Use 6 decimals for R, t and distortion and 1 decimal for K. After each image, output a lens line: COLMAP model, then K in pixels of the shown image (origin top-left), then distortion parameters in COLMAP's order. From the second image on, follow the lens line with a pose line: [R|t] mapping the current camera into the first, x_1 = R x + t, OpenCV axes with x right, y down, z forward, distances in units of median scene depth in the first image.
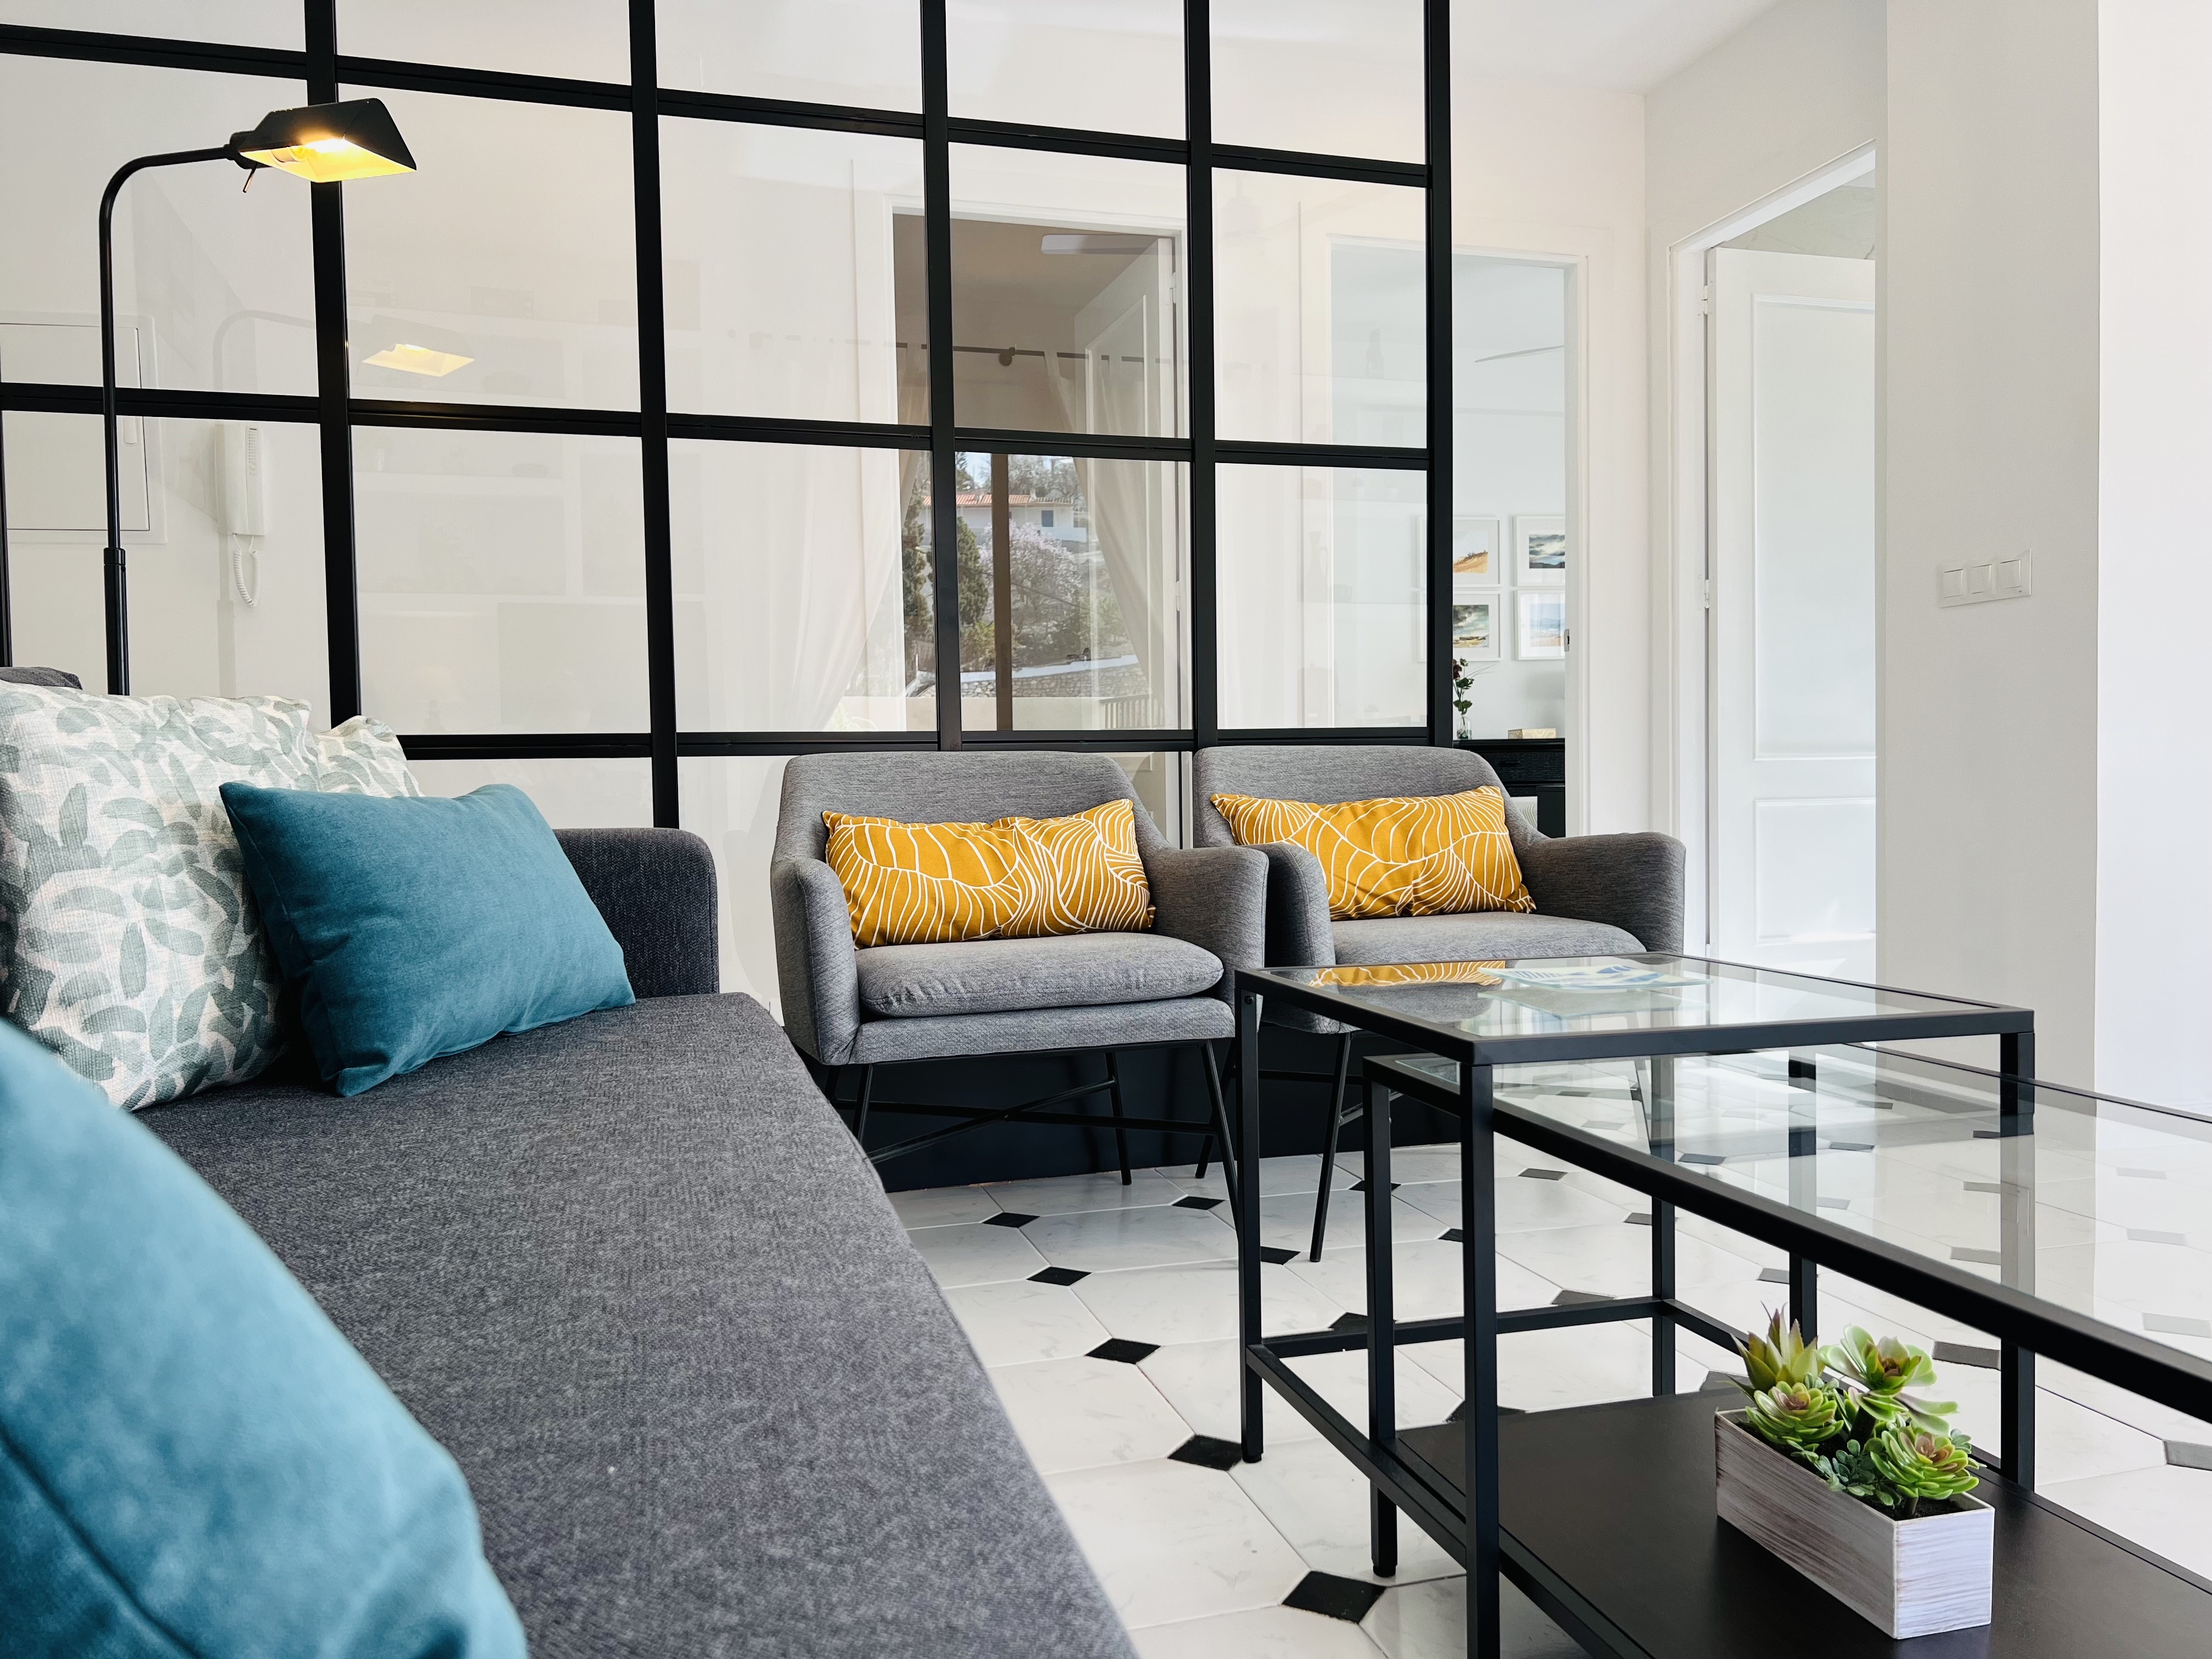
lens RADIAL K [[1652.9, 0, 1102.8], [0, 1652.9, 833.8], [0, 0, 1]] dist [0.070803, -0.089246]
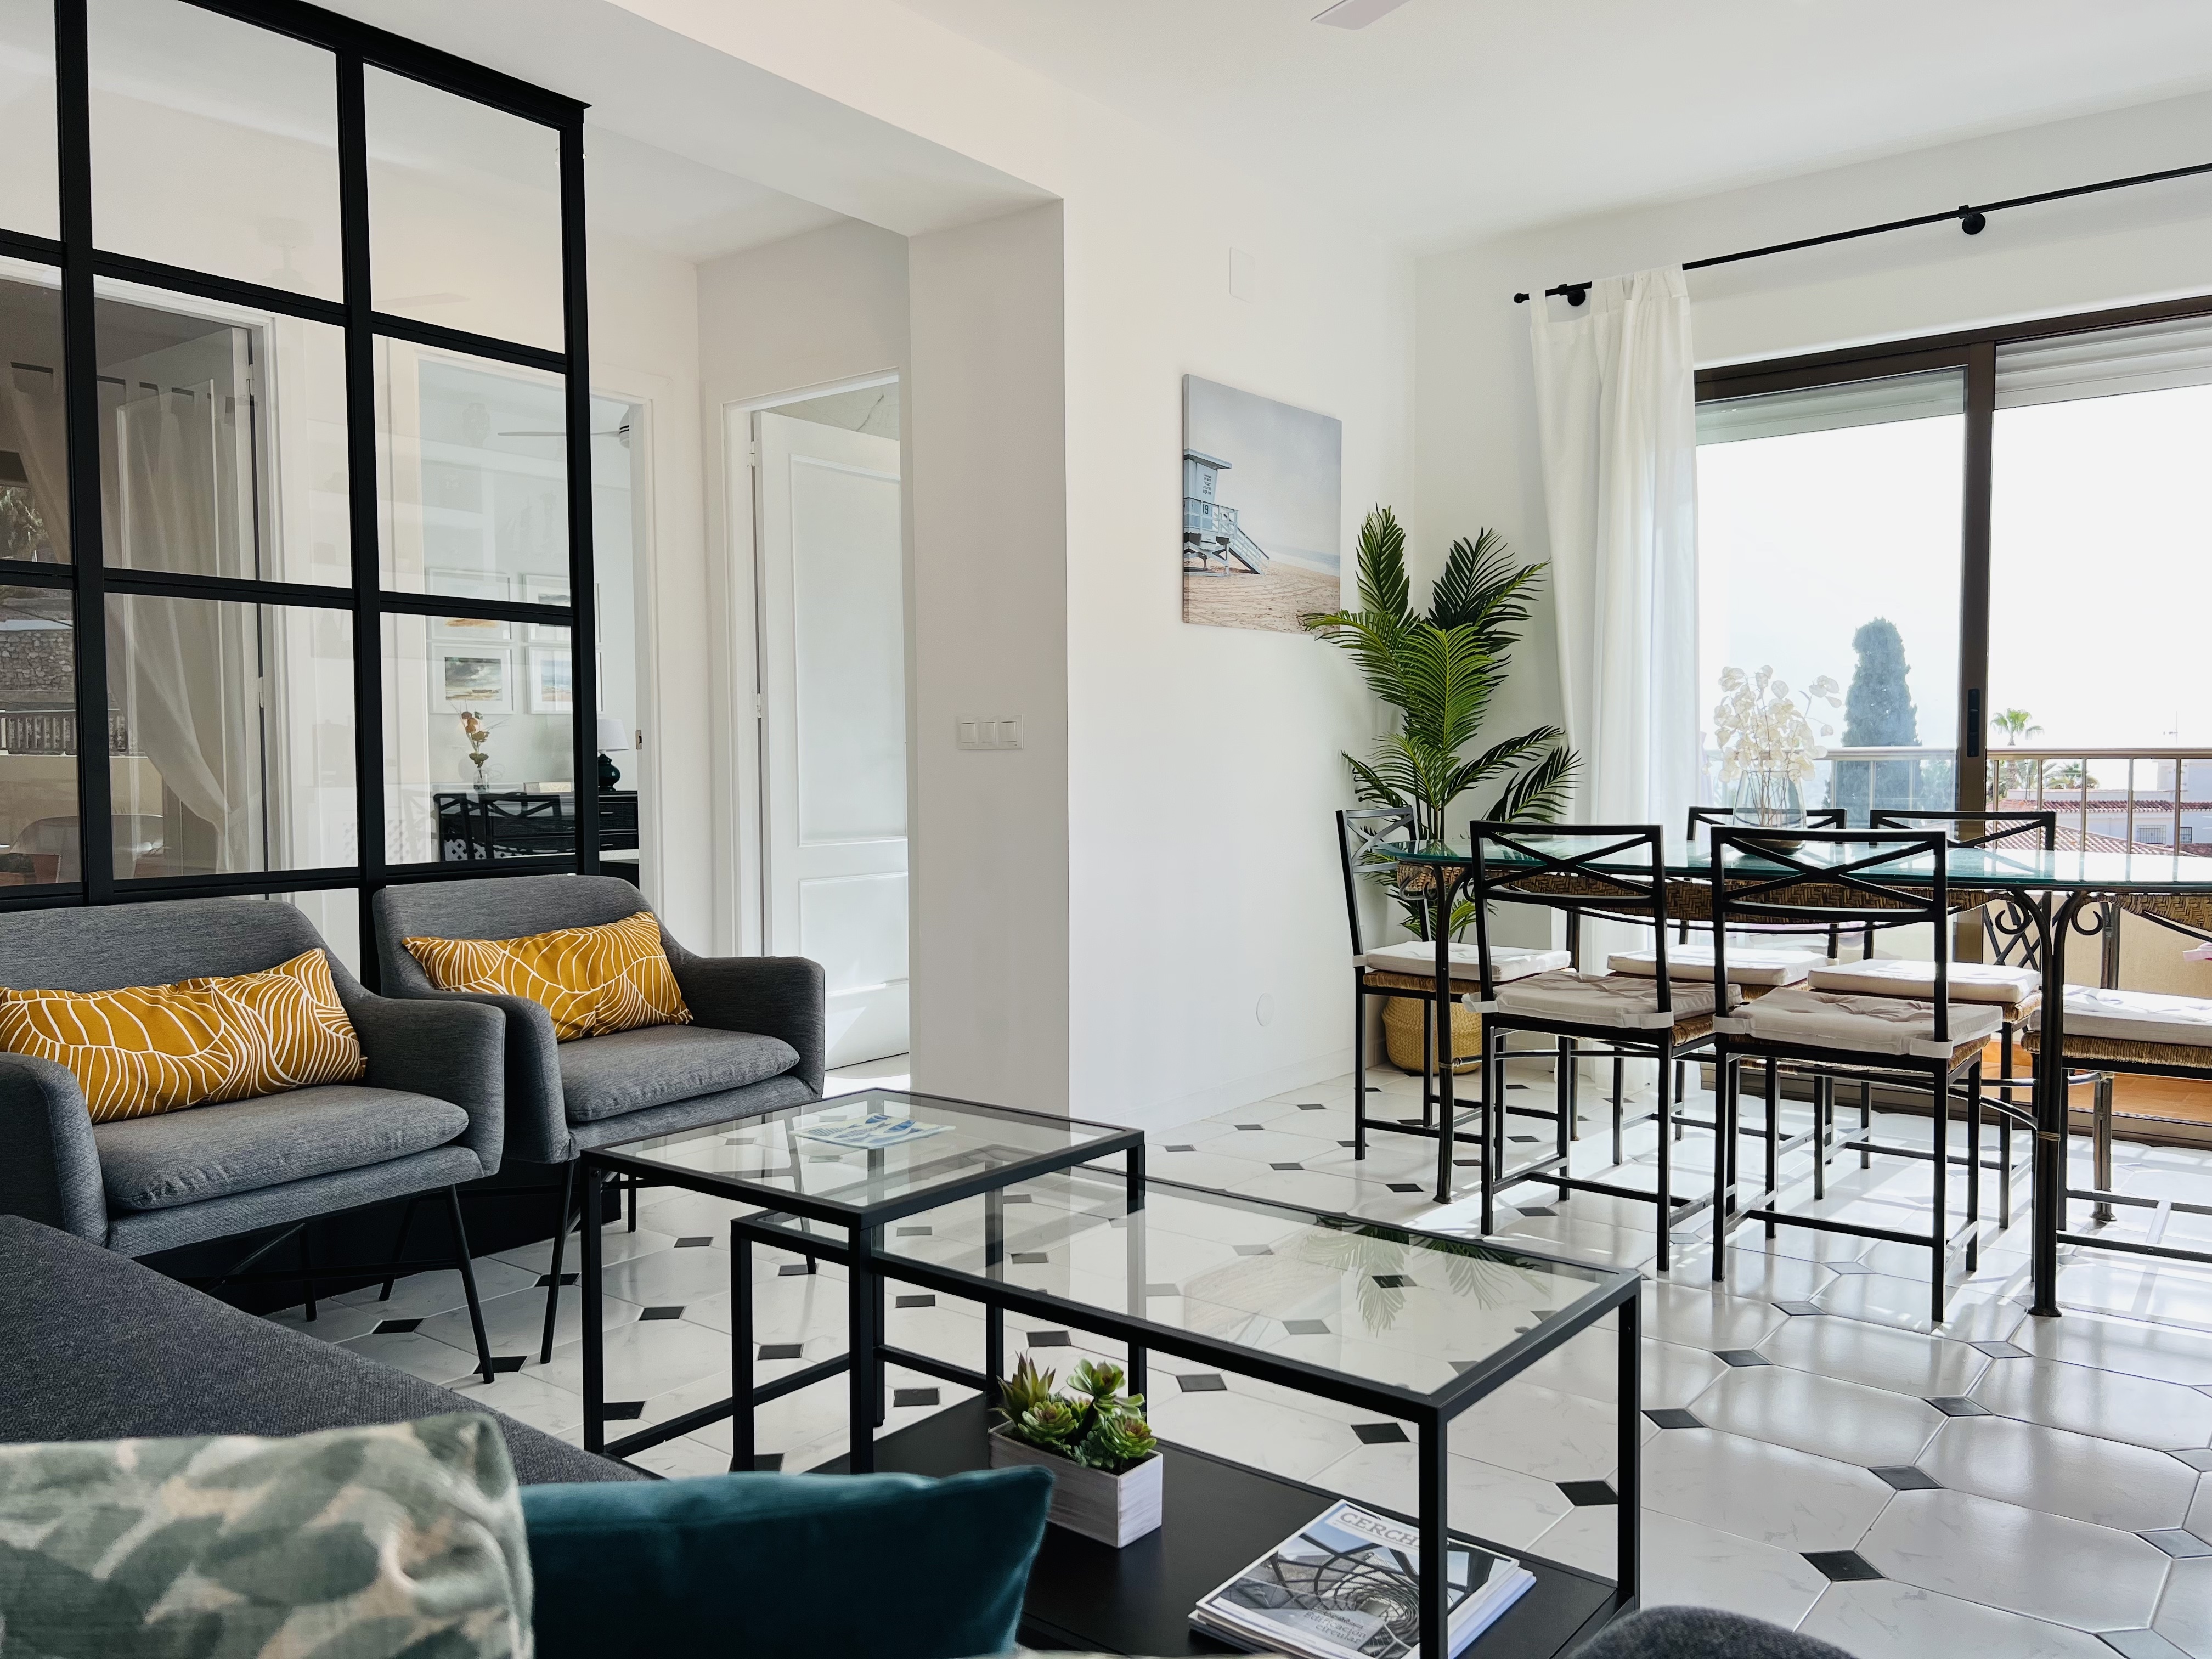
lens RADIAL K [[1652.9, 0, 1102.8], [0, 1652.9, 833.8], [0, 0, 1]] dist [0.070803, -0.089246]
pose [[0.807872, -0.013285, 0.589209, -0.221666], [0.010204, 0.999911, 0.008555, -0.105331], [-0.589270, -0.000900, 0.807936, -0.140846]]
